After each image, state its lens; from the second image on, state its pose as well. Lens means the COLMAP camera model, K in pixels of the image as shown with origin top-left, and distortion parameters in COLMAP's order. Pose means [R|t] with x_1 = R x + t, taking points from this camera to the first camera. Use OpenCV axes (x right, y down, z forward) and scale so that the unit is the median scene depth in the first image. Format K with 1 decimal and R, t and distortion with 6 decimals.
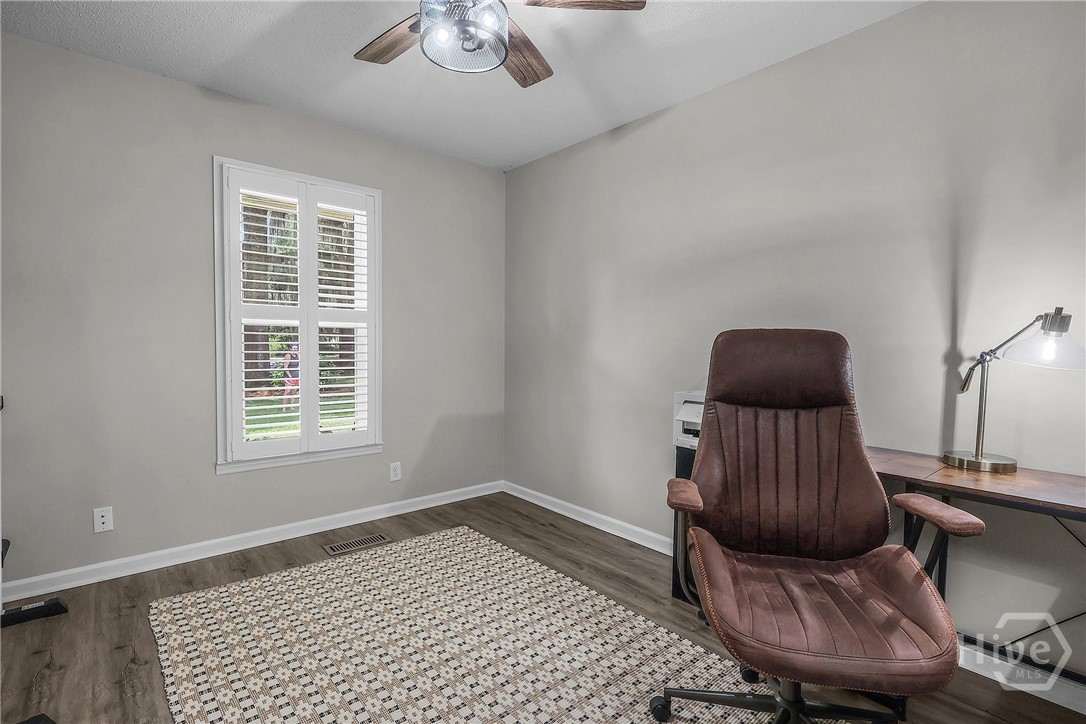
lens RADIAL K [[520.8, 0, 537.0], [0, 520.8, 362.5], [0, 0, 1]] dist [-0.001336, -0.000079]
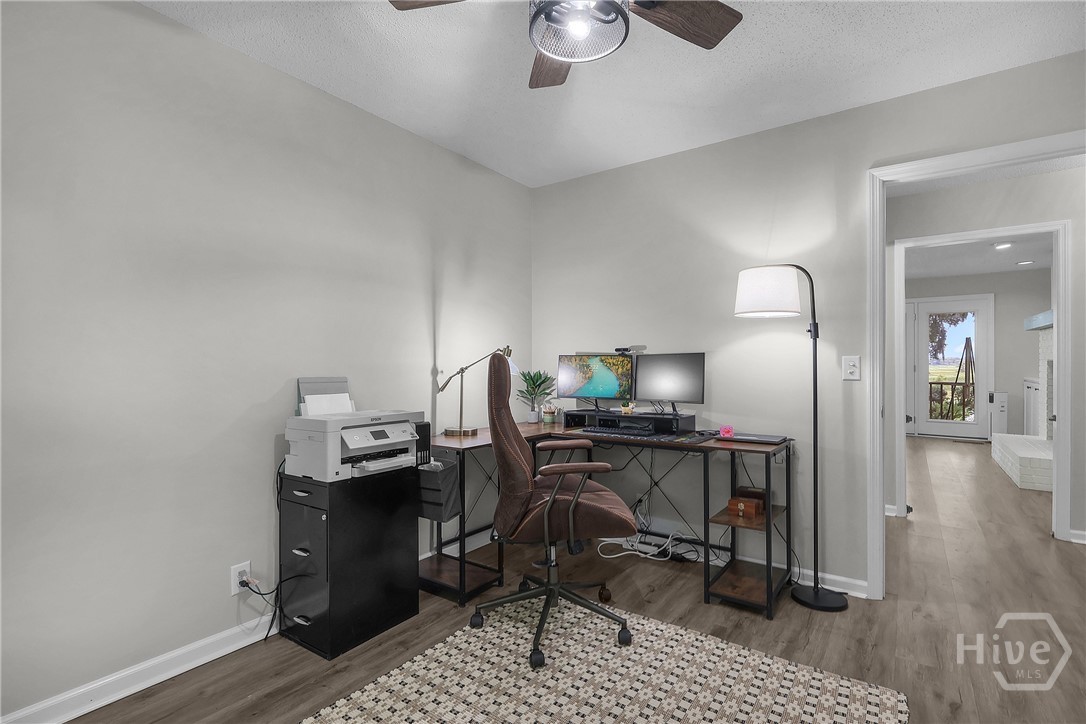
lens RADIAL K [[520.8, 0, 537.0], [0, 520.8, 362.5], [0, 0, 1]] dist [-0.001336, -0.000079]
pose [[-0.247013, -0.008994, 0.968971, -0.782955], [0.031926, 0.999339, 0.017415, -0.052552], [-0.968486, 0.035237, -0.246562, 1.045777]]
